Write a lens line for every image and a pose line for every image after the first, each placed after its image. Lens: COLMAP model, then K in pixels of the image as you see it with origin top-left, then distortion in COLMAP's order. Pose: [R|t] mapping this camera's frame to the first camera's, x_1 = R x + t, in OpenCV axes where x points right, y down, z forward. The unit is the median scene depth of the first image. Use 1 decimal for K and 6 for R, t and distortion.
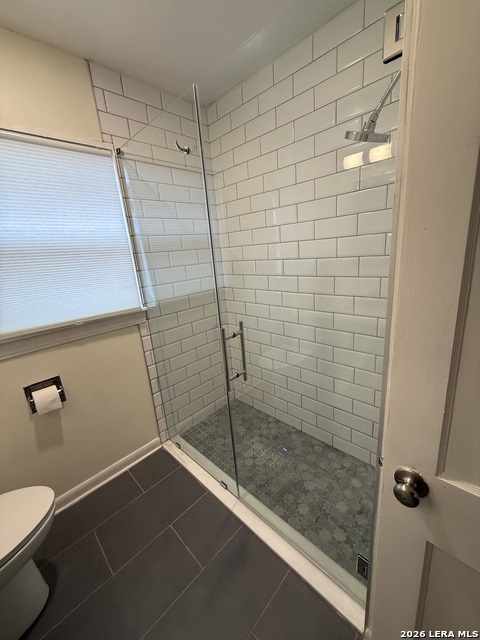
lens RADIAL K [[254.2, 0, 242.9], [0, 254.2, 318.2], [0, 0, 1]] dist [-0.002052, -0.000175]
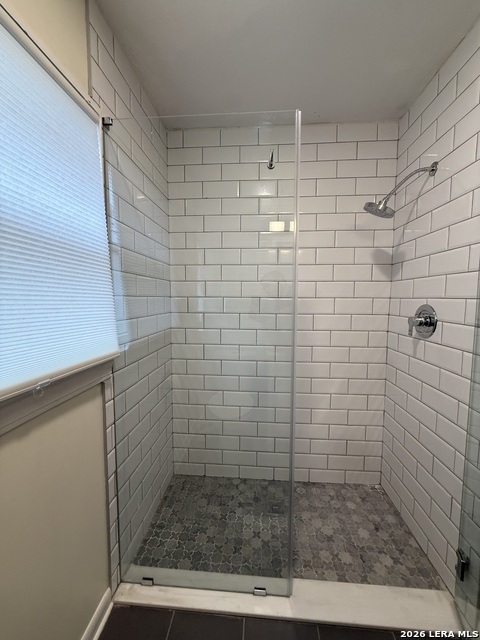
lens RADIAL K [[254.2, 0, 242.5], [0, 254.2, 317.7], [0, 0, 1]] dist [-0.002052, -0.000175]
pose [[0.761441, 0.031381, 0.647474, -0.541062], [0.104029, 0.979966, -0.169836, 0.010629], [-0.639833, 0.196677, 0.742922, 0.306736]]
